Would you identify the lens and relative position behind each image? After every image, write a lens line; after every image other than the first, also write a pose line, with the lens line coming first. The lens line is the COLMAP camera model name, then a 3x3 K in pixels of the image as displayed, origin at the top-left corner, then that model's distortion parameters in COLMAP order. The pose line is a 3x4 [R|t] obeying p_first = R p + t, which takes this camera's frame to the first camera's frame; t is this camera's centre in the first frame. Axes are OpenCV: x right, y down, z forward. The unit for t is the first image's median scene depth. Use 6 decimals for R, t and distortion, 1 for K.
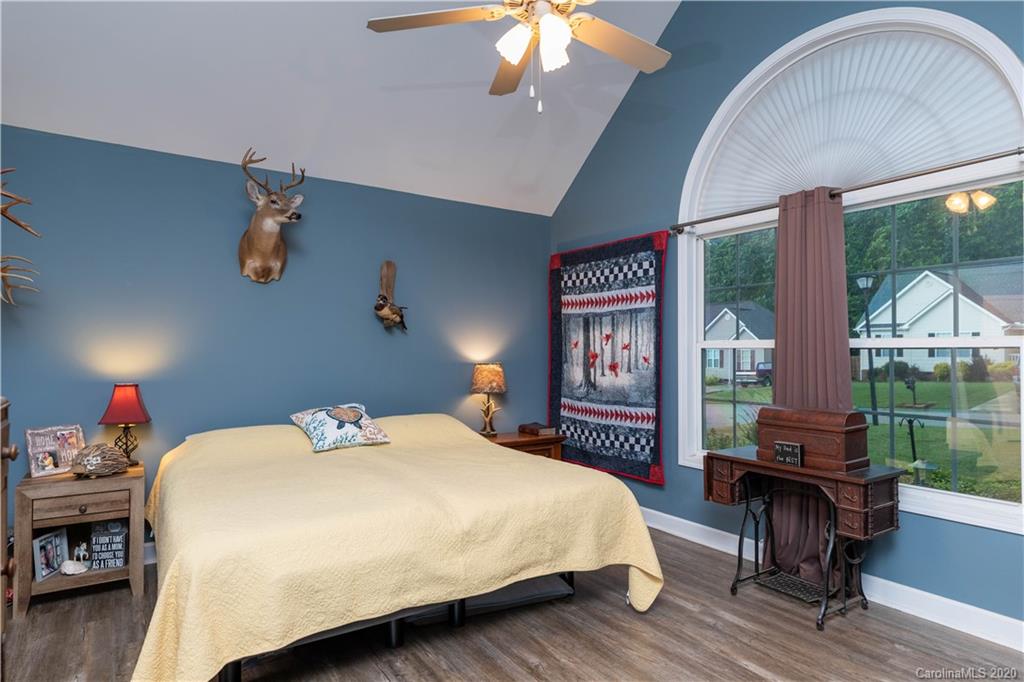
lens RADIAL K [[572.7, 0, 512.5], [0, 572.7, 339.8], [0, 0, 1]] dist [-0.002105, -0.000312]
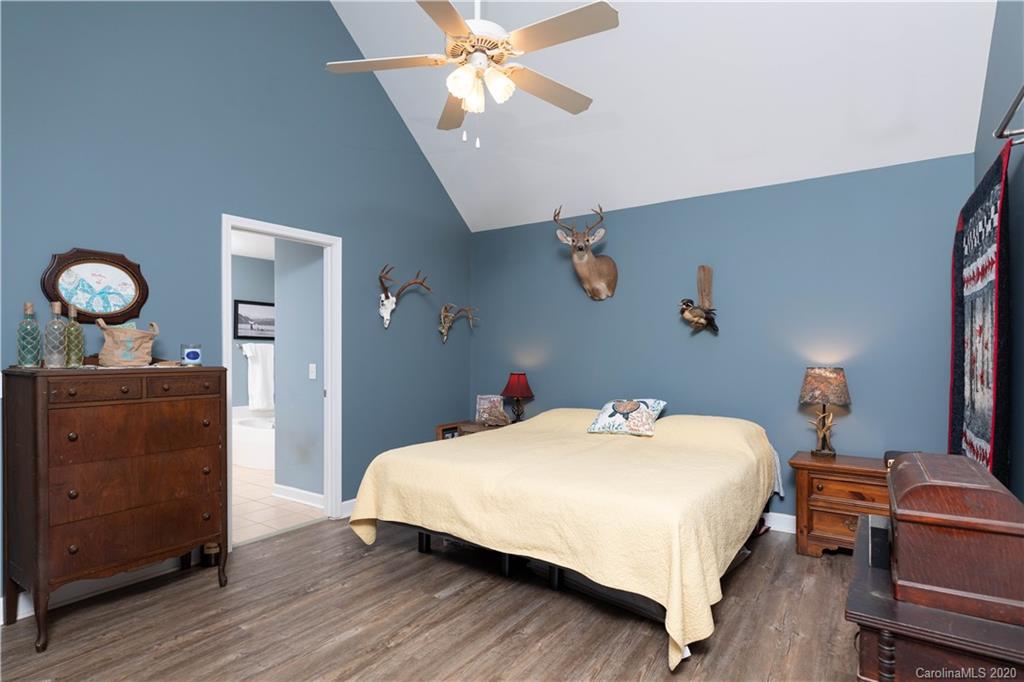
lens RADIAL K [[528.9, 0, 512.4], [0, 528.9, 349.9], [0, 0, 1]] dist [0.002394, 0.000273]
pose [[0.372945, -0.004068, -0.927845, 0.770514], [0.020704, 0.999778, 0.003939, 0.006198], [0.927622, -0.020679, 0.372946, 0.466551]]
